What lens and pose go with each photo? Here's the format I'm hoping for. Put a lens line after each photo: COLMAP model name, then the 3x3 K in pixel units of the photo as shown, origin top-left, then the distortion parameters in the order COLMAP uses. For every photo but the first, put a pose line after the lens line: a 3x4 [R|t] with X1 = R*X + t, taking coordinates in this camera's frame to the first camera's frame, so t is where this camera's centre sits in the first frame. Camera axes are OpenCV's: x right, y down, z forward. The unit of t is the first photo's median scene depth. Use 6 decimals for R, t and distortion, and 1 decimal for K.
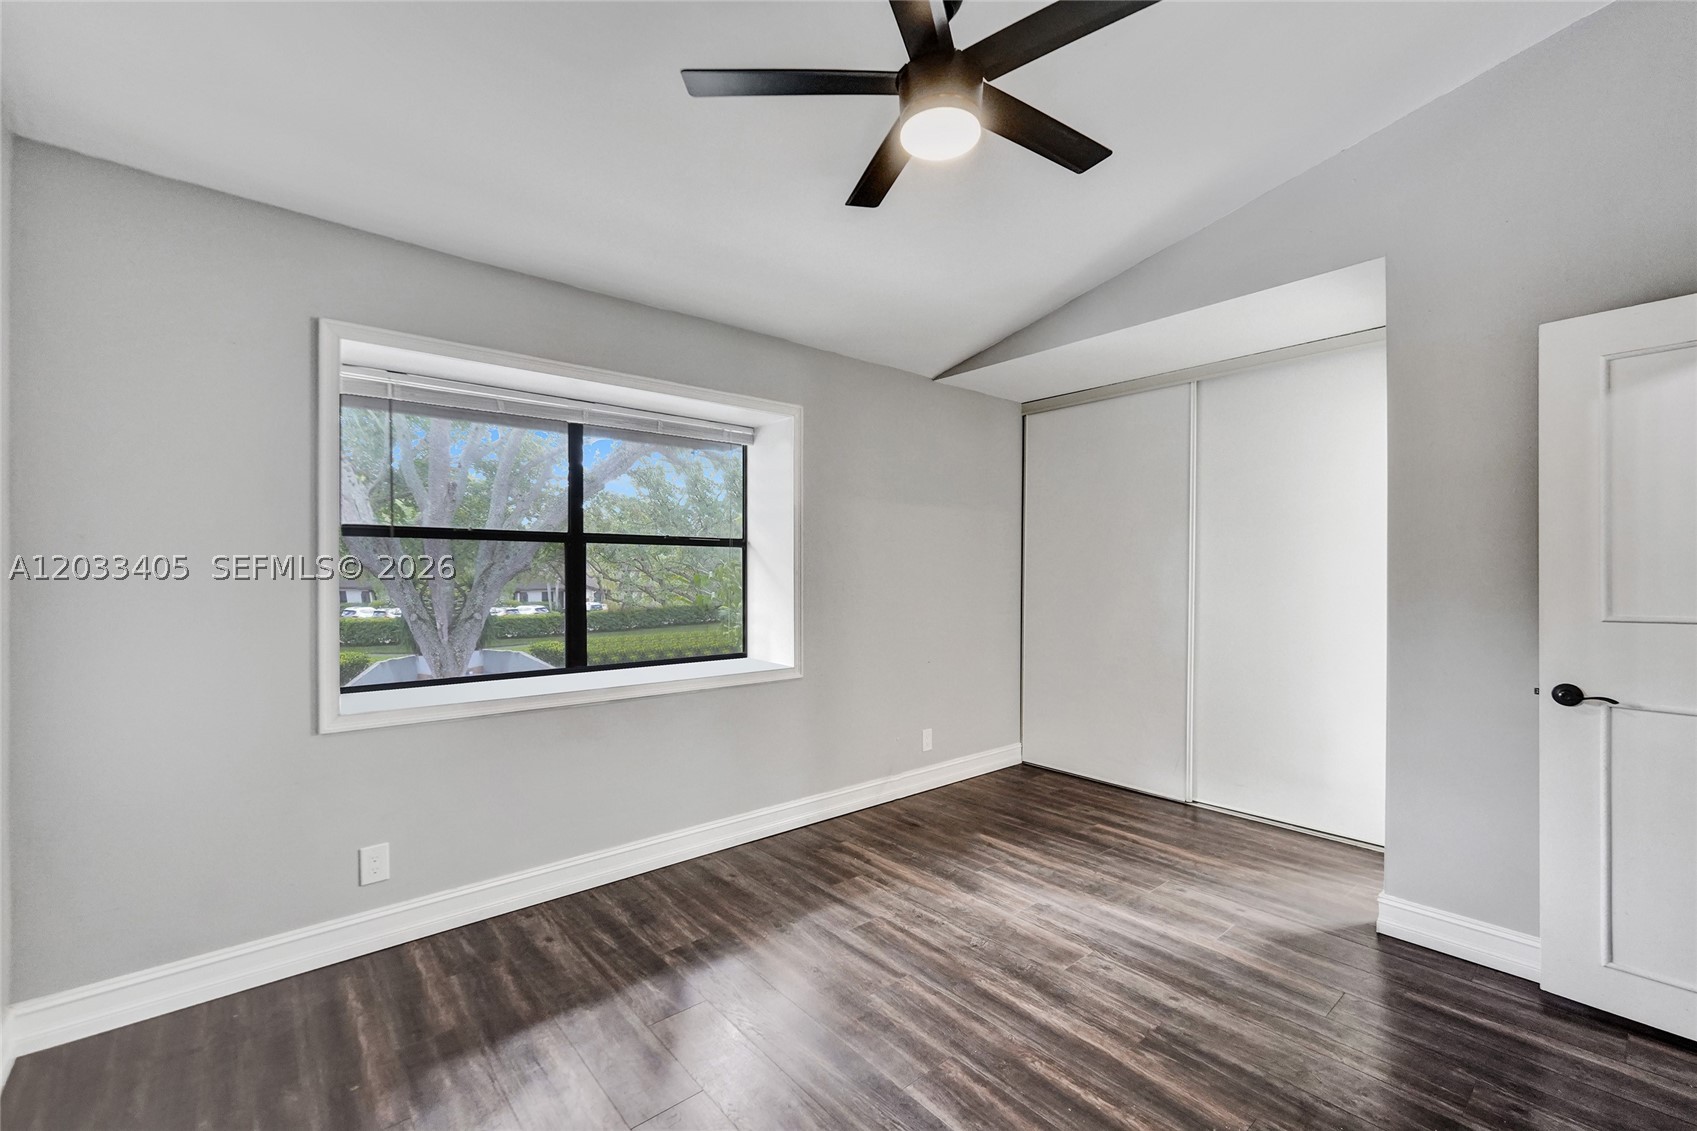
lens RADIAL K [[708.4, 0, 842.8], [0, 708.4, 567.9], [0, 0, 1]] dist [0.000291, 0.000030]
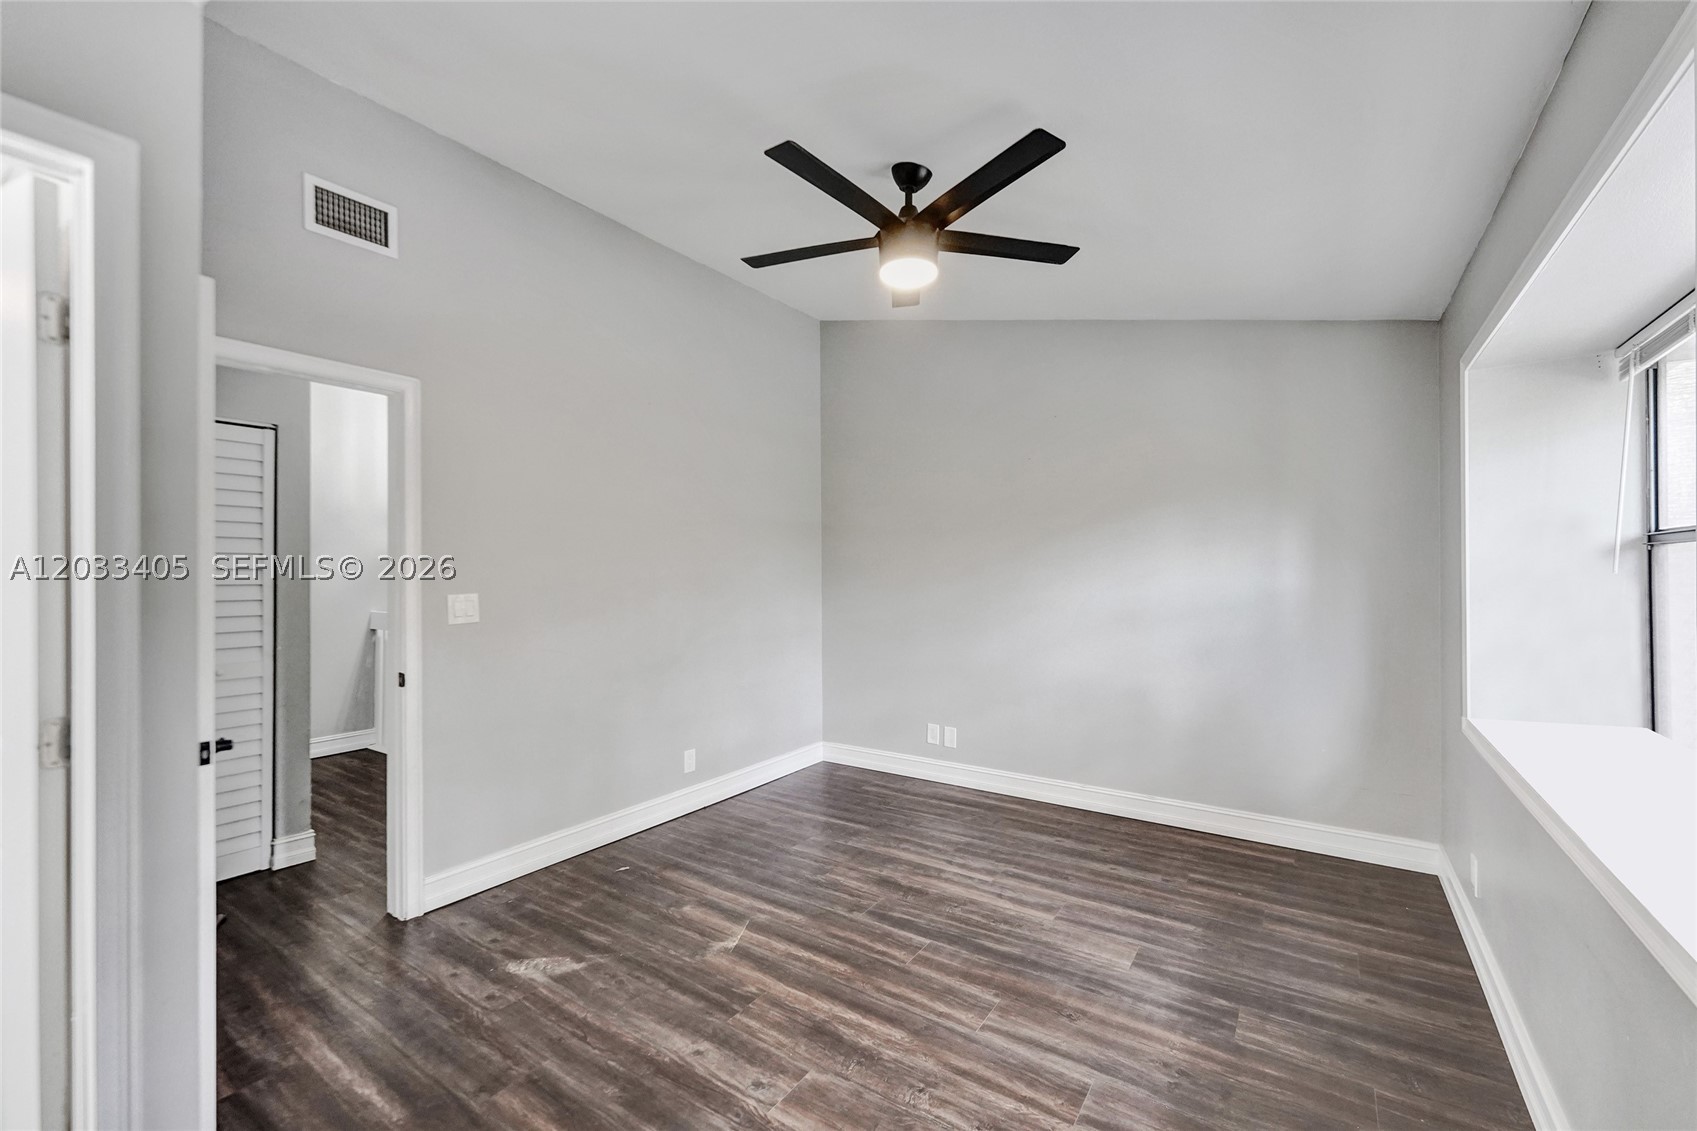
lens RADIAL K [[704.5, 0, 857.7], [0, 704.5, 562.4], [0, 0, 1]] dist [-0.000229, 0.000129]
pose [[-0.959856, -0.002304, -0.280482, 0.473628], [0.002612, 0.999849, -0.017152, -0.013650], [0.280480, -0.017196, -0.959706, 1.751149]]
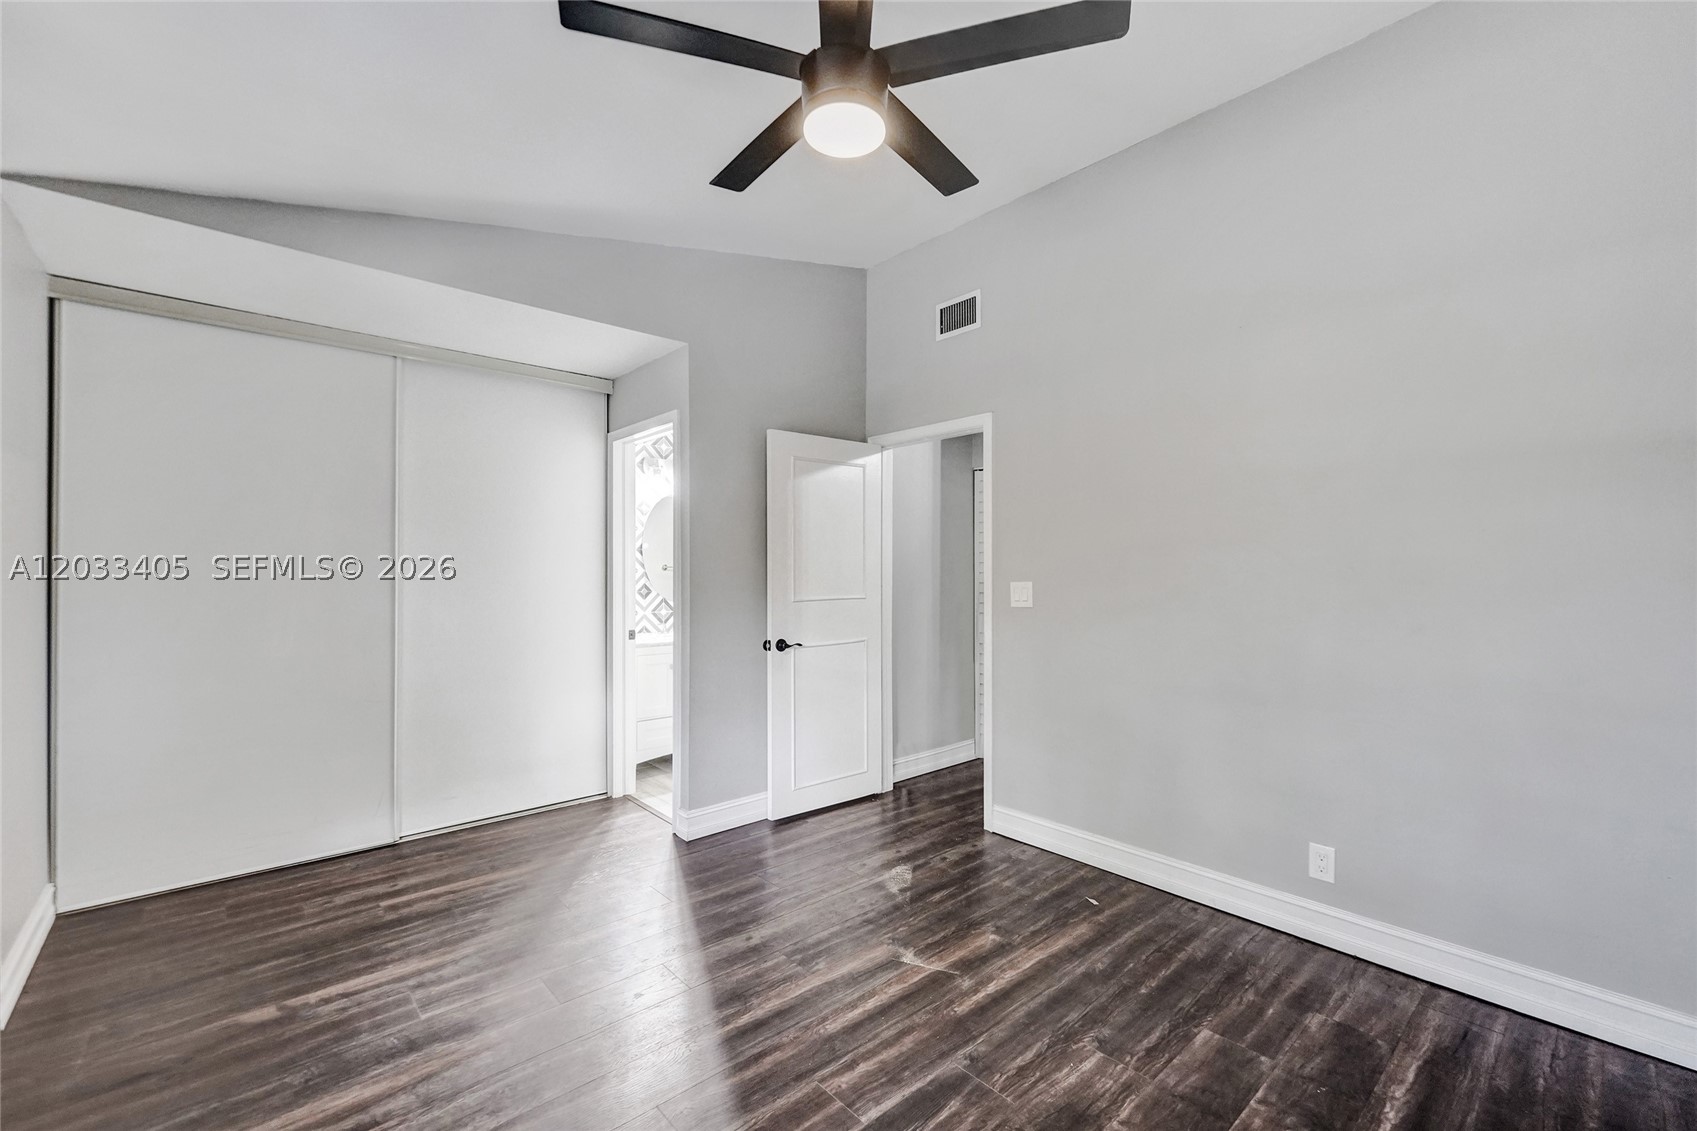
lens RADIAL K [[708.4, 0, 842.8], [0, 708.4, 567.9], [0, 0, 1]] dist [0.000291, 0.000030]
pose [[-0.020653, 0.003296, 0.999781, -0.642465], [-0.005622, 0.999978, -0.003413, -0.005106], [-0.999771, -0.005692, -0.020634, 0.781694]]
